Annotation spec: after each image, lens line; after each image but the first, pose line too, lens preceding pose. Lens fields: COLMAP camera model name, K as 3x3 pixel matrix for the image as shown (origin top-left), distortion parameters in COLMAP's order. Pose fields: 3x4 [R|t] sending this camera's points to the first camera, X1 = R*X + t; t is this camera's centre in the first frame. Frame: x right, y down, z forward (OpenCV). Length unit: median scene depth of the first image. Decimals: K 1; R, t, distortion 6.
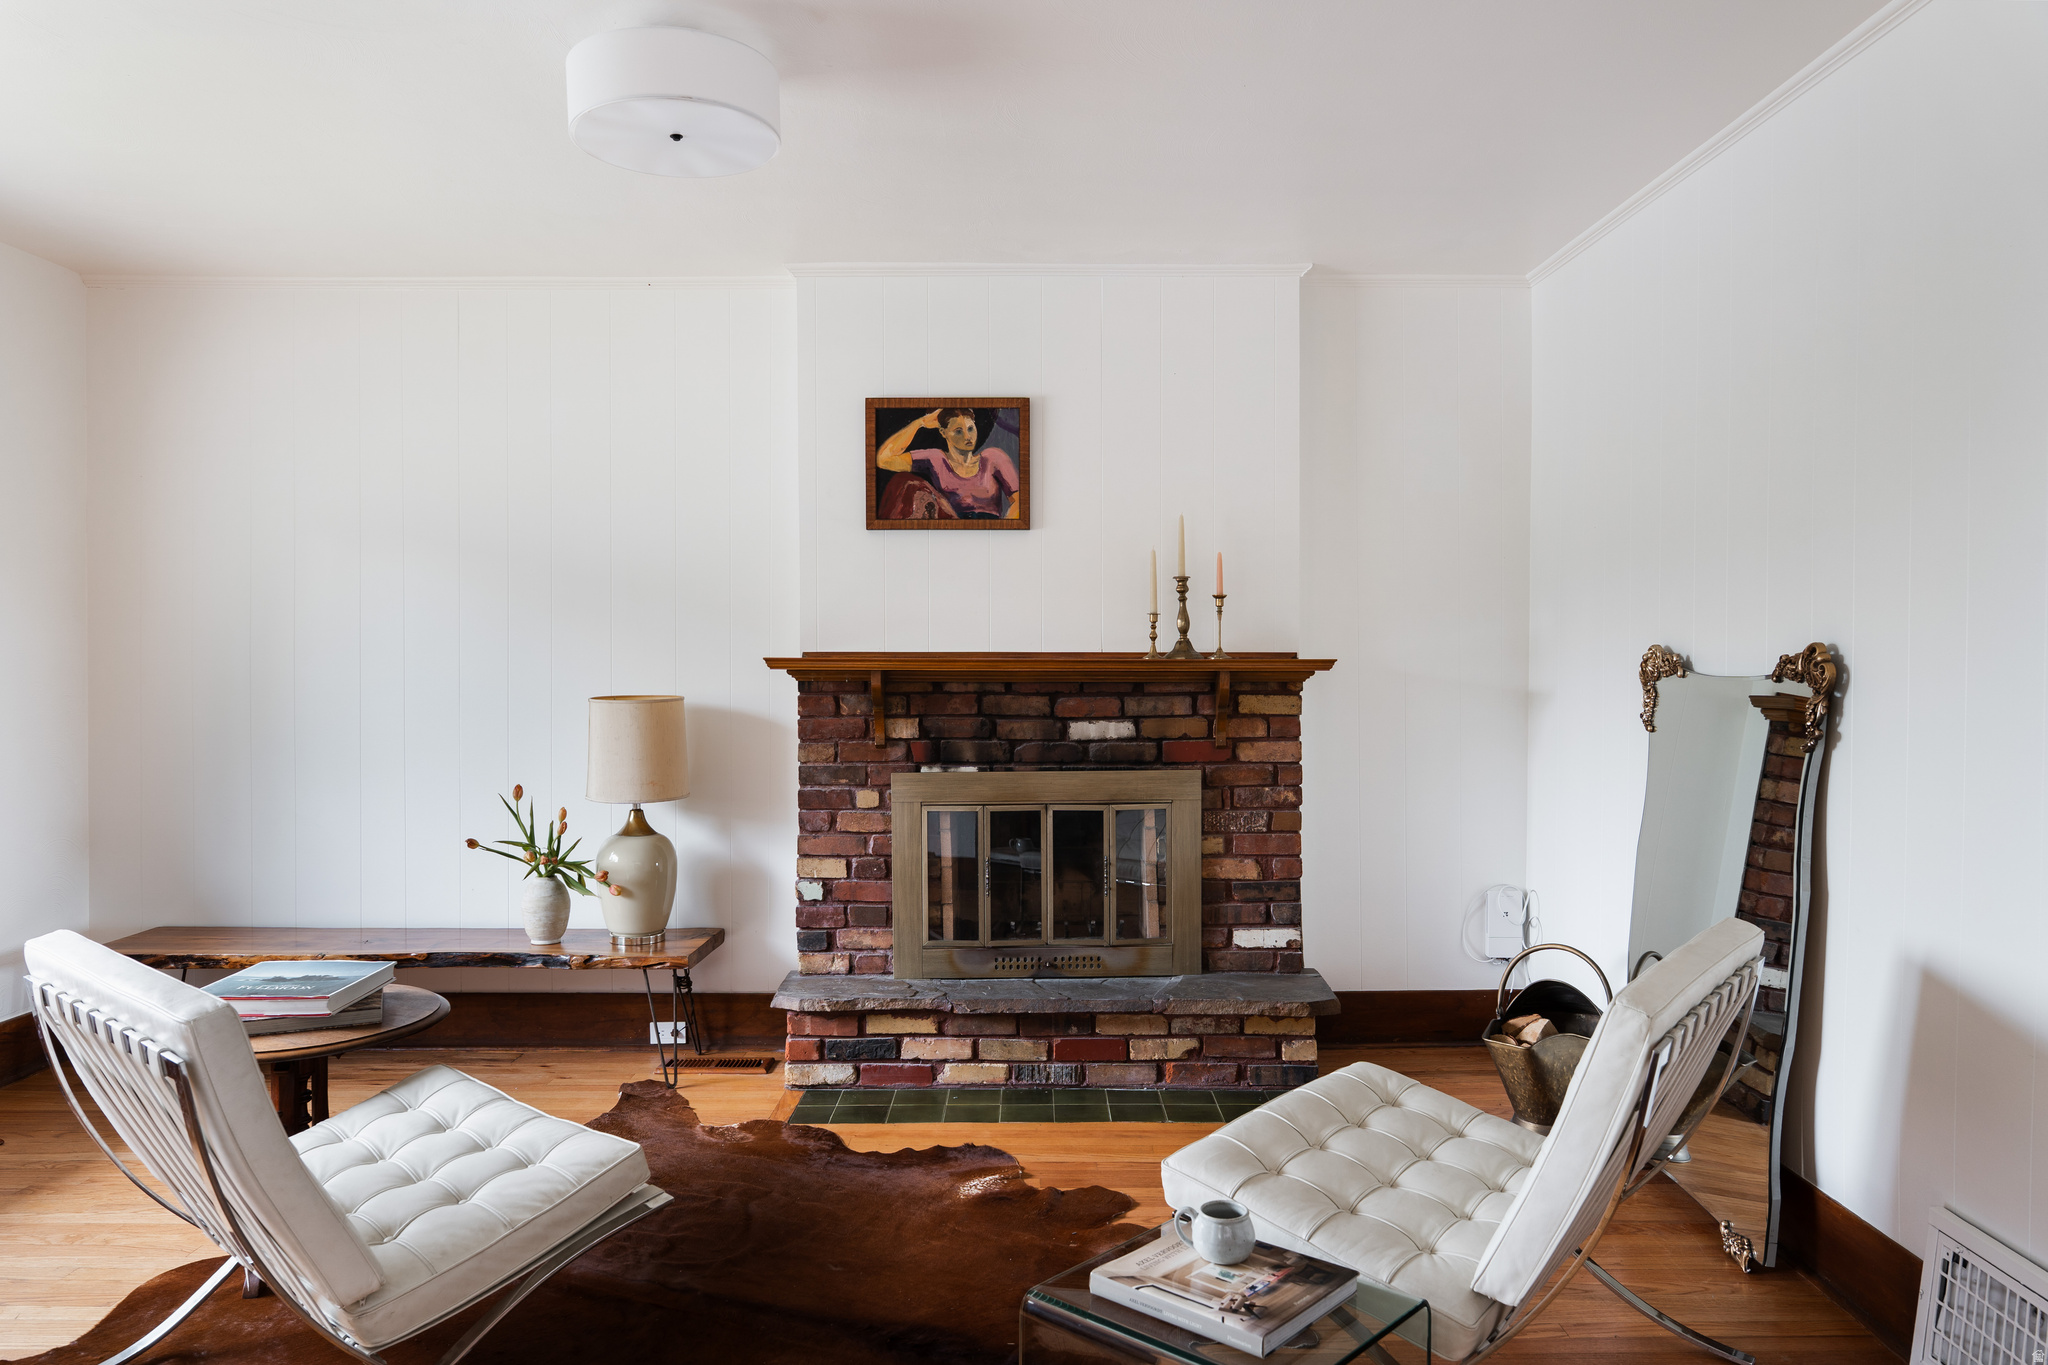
lens RADIAL K [[1350.9, 0, 1042.3], [0, 1350.9, 689.1], [0, 0, 1]] dist [-0.003205, -0.004254]
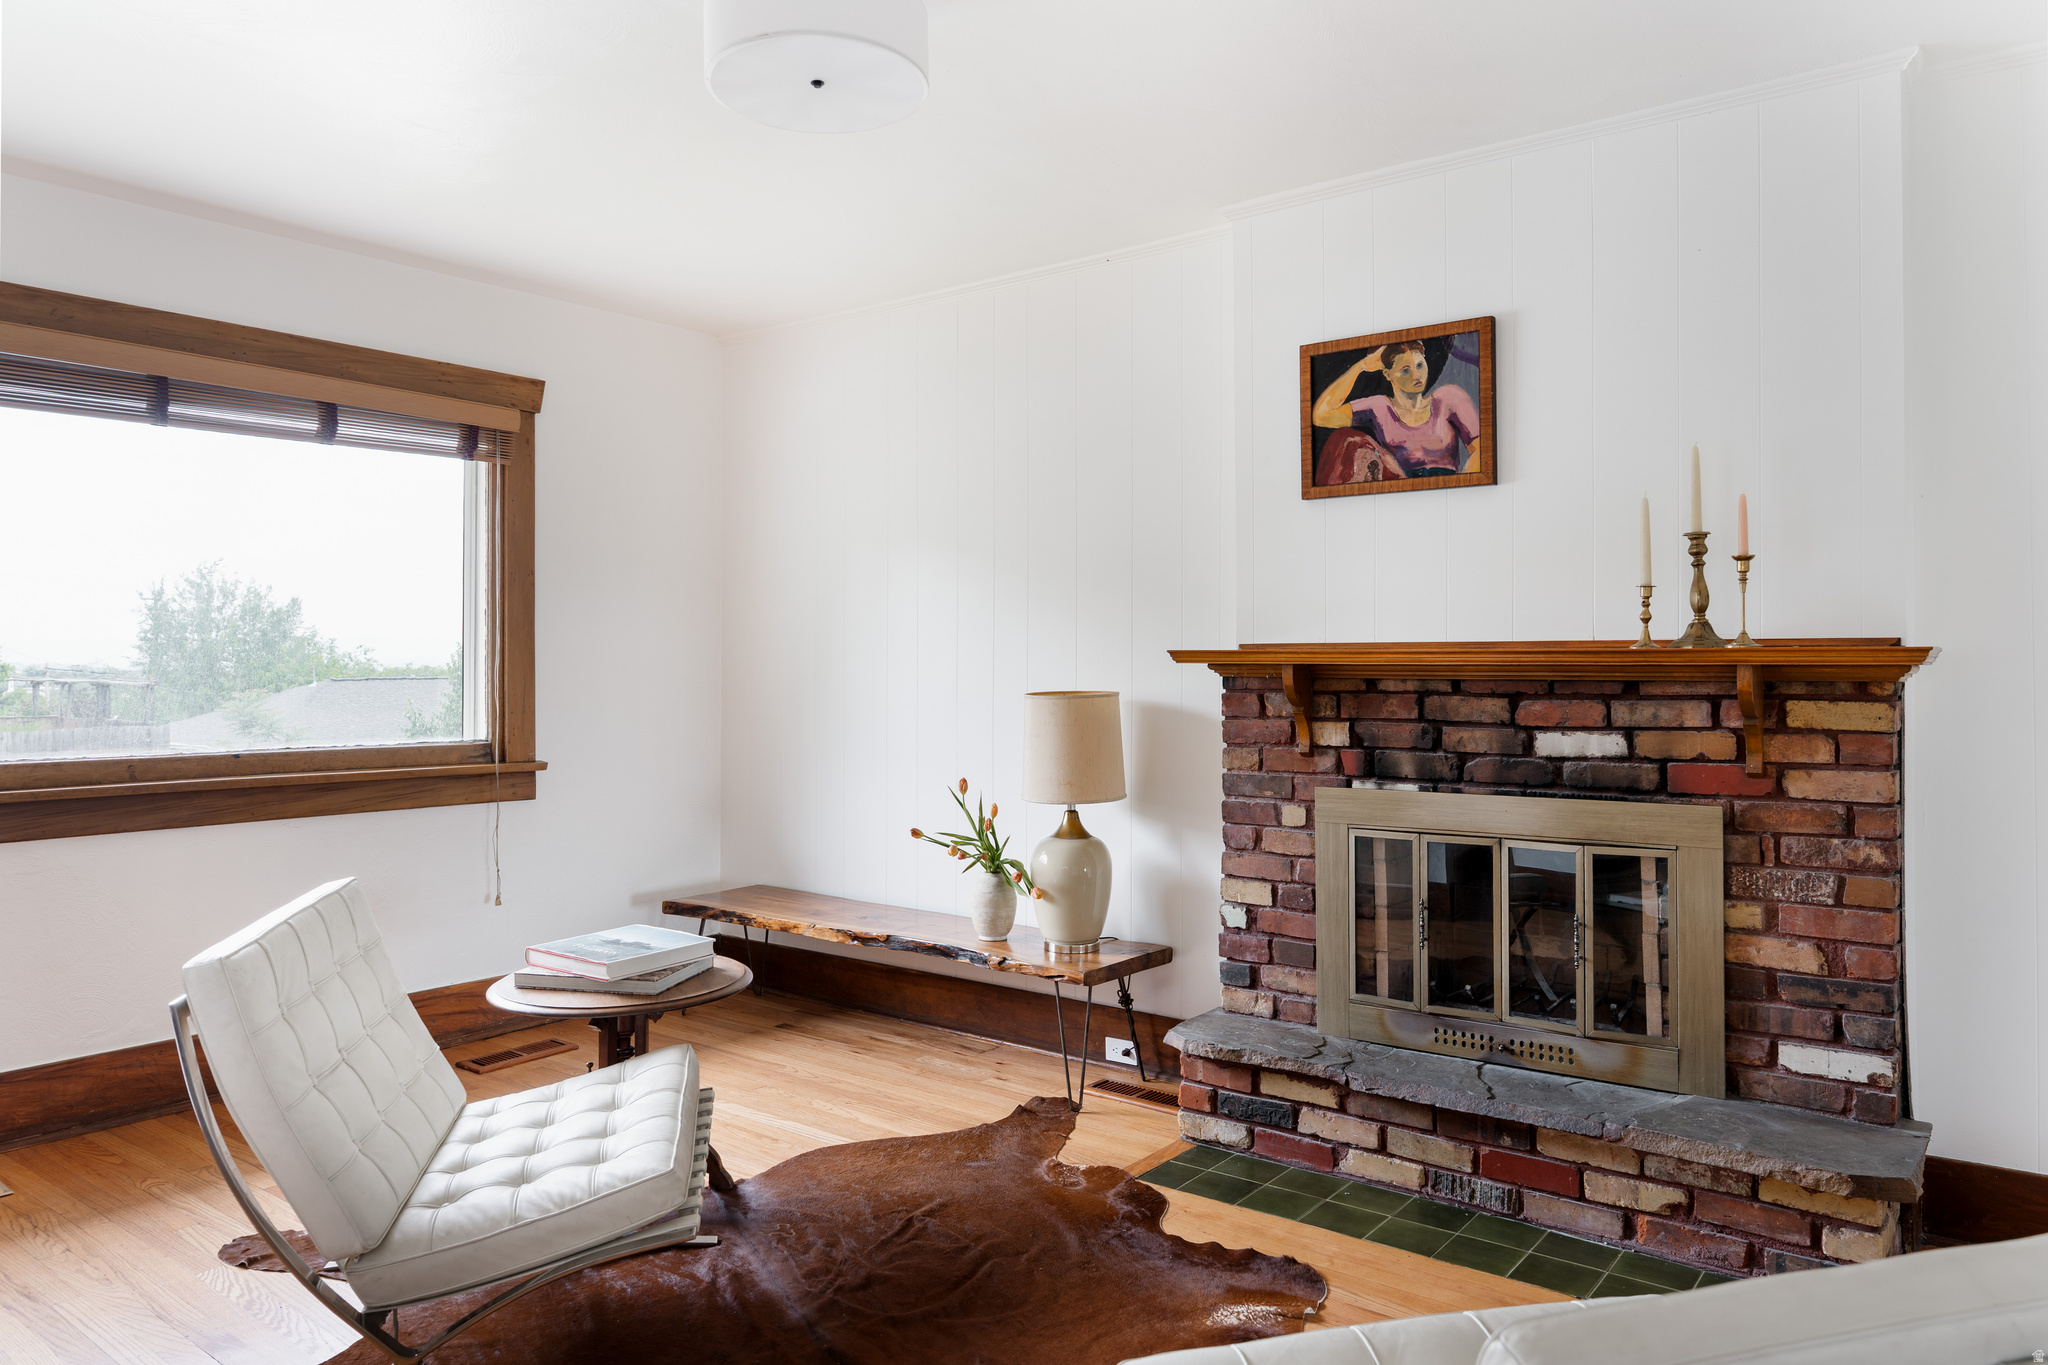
lens RADIAL K [[1350.9, 0, 1022.2], [0, 1350.9, 668.9], [0, 0, 1]] dist [-0.003205, -0.004254]
pose [[0.794312, 0.001913, -0.607507, 0.252268], [-0.011507, 0.999863, -0.011897, 0.000935], [0.607401, 0.016440, 0.794225, 0.220930]]
